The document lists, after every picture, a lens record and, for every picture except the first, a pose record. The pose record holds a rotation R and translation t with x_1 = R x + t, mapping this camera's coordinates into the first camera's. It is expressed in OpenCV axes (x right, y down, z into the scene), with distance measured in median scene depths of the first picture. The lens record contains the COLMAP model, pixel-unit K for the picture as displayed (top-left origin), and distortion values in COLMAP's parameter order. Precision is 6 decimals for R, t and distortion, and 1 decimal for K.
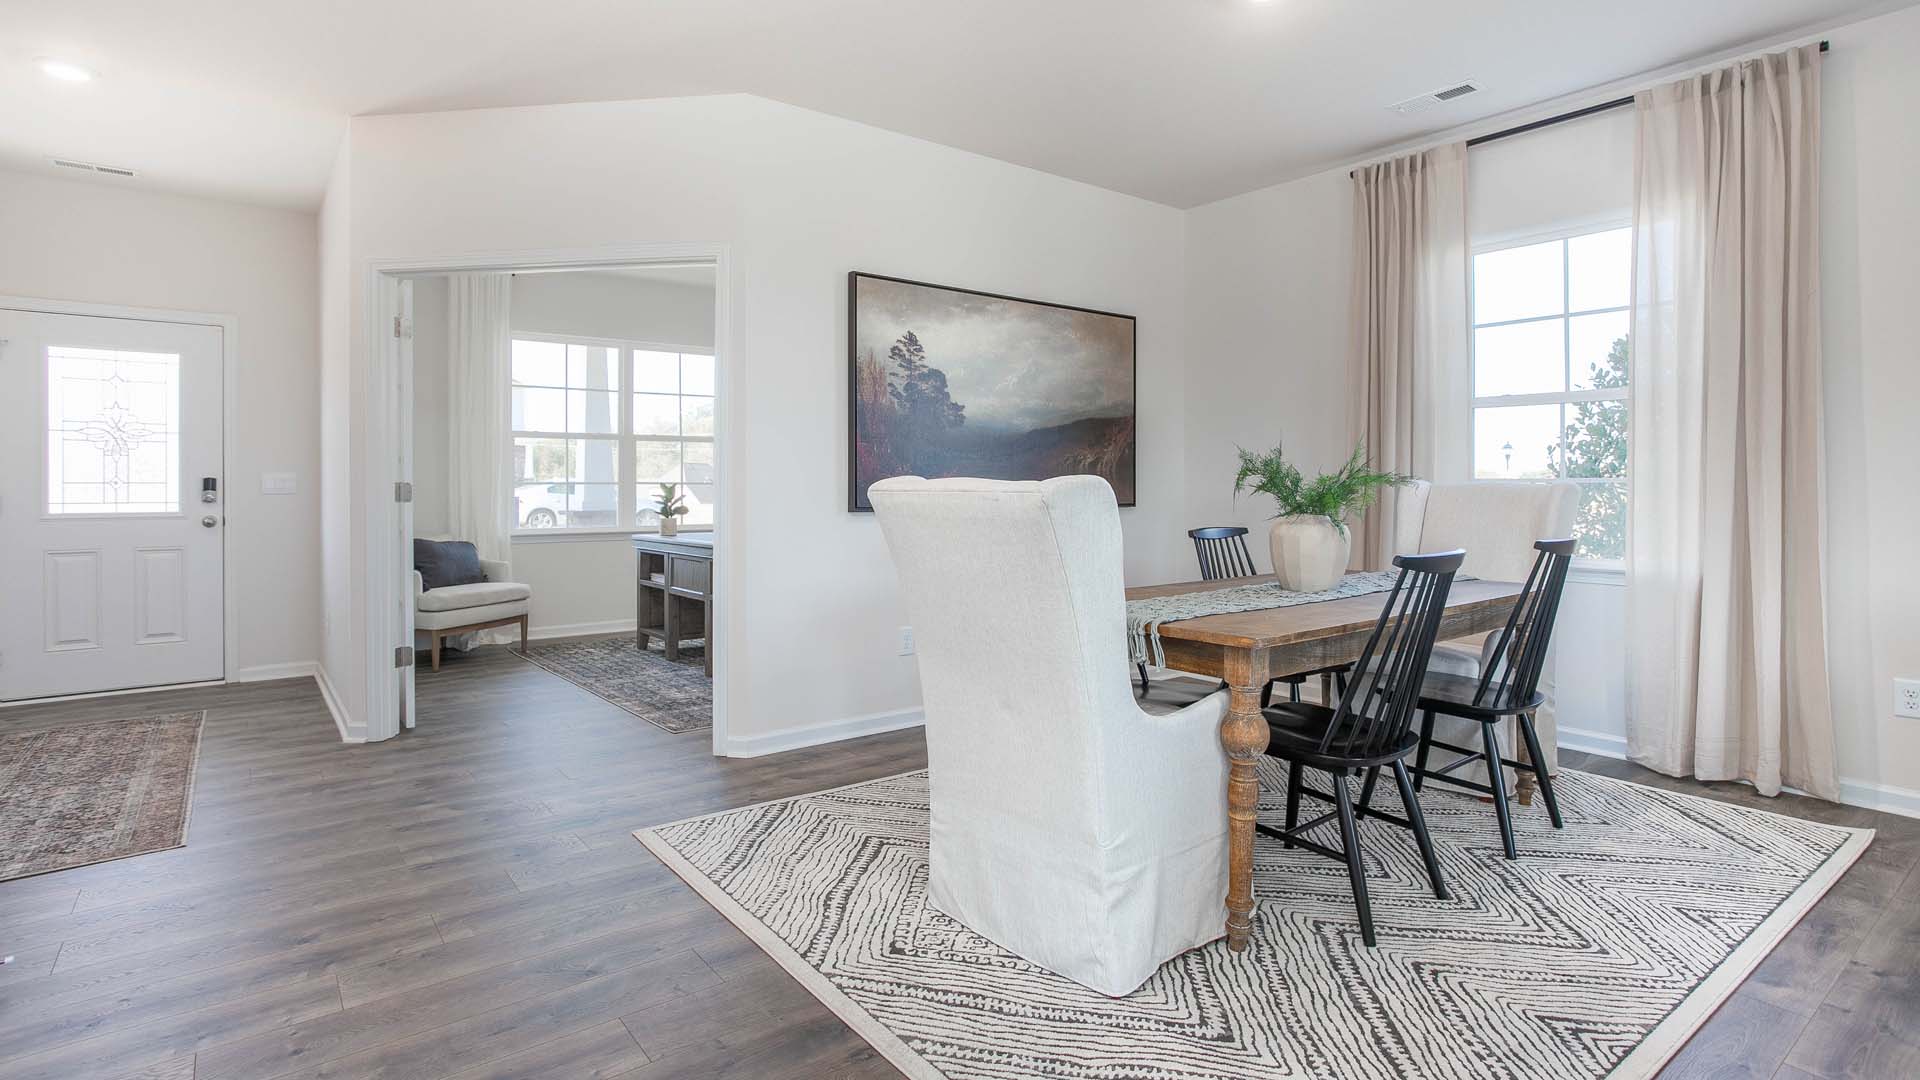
lens RADIAL K [[965.2, 0, 960.7], [0, 965.2, 523.4], [0, 0, 1]] dist [-0.023209, 0.004704]
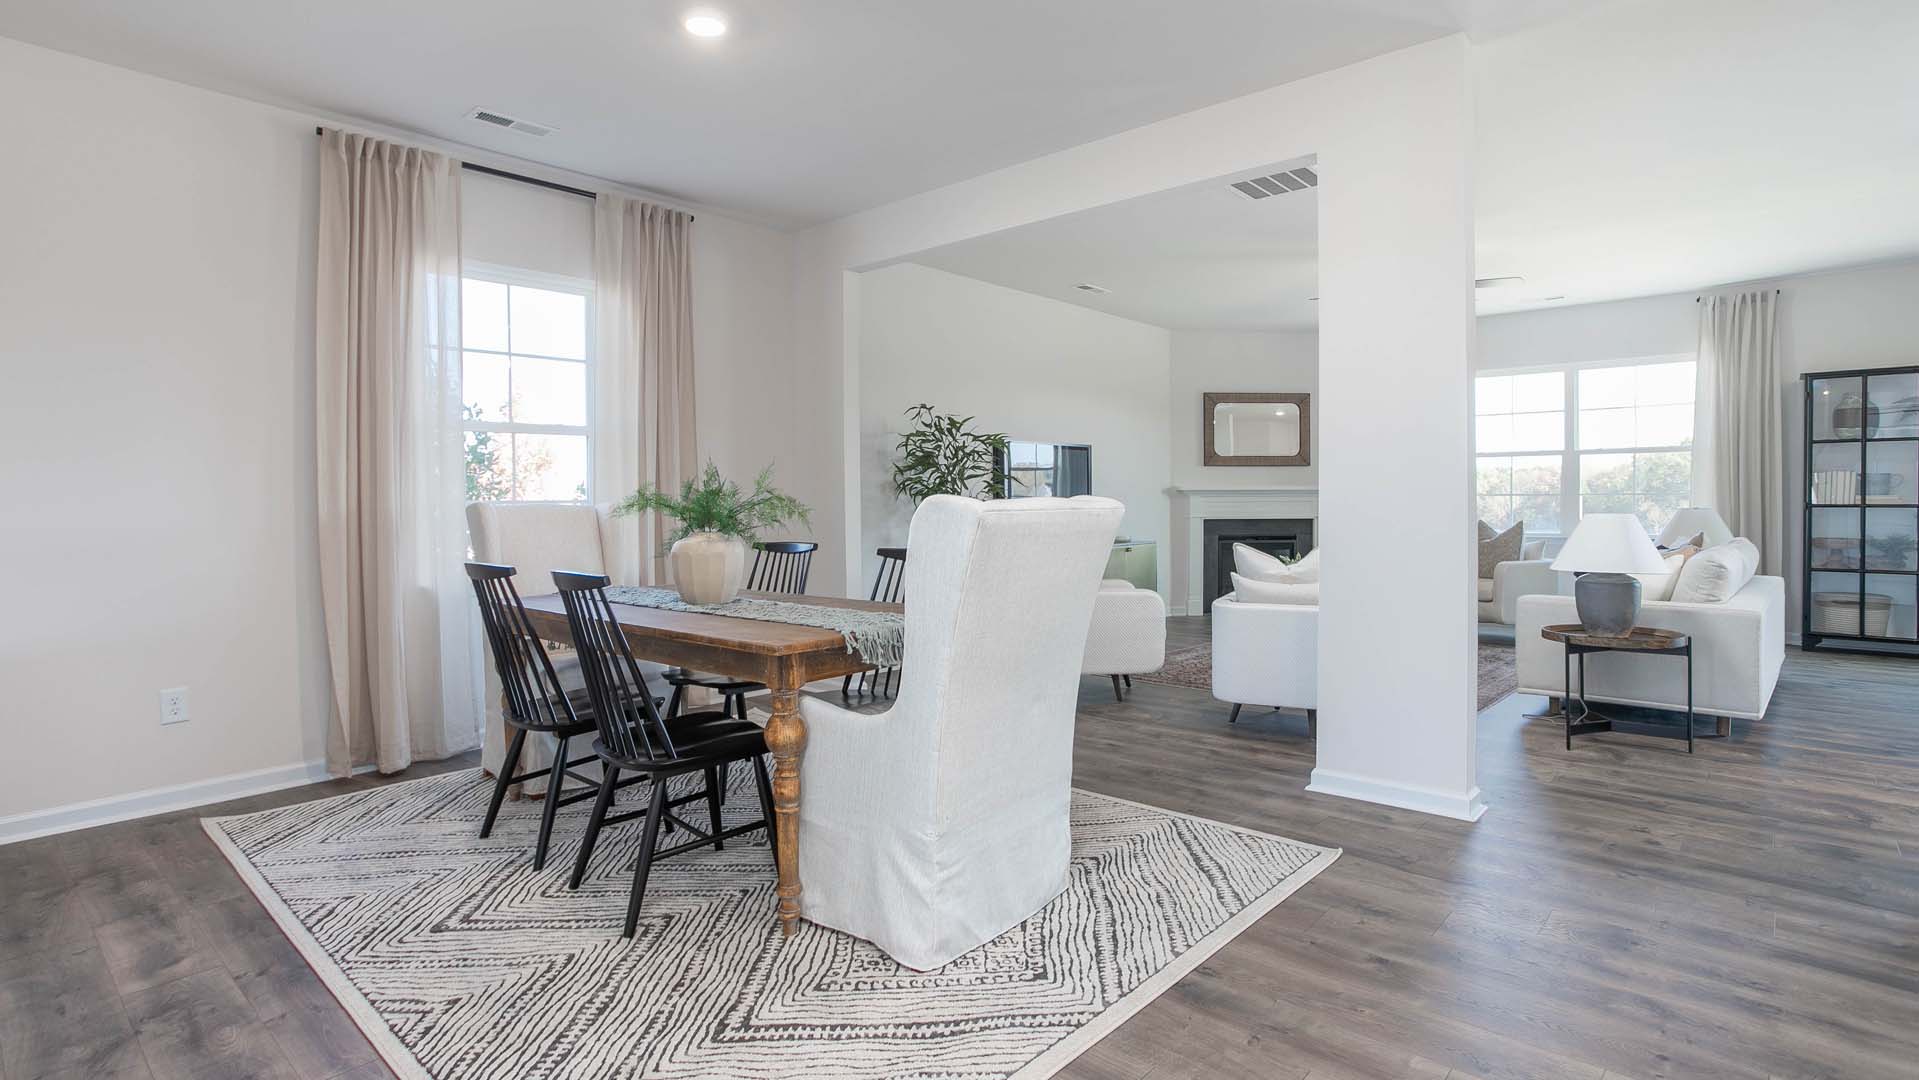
lens RADIAL K [[964.7, 0, 960.4], [0, 964.7, 534.8], [0, 0, 1]] dist [-0.023209, 0.004704]
pose [[-0.194379, -0.035940, 0.980268, -0.920012], [0.045816, 0.997905, 0.045671, -0.052208], [-0.979856, 0.053789, -0.192326, 1.144956]]
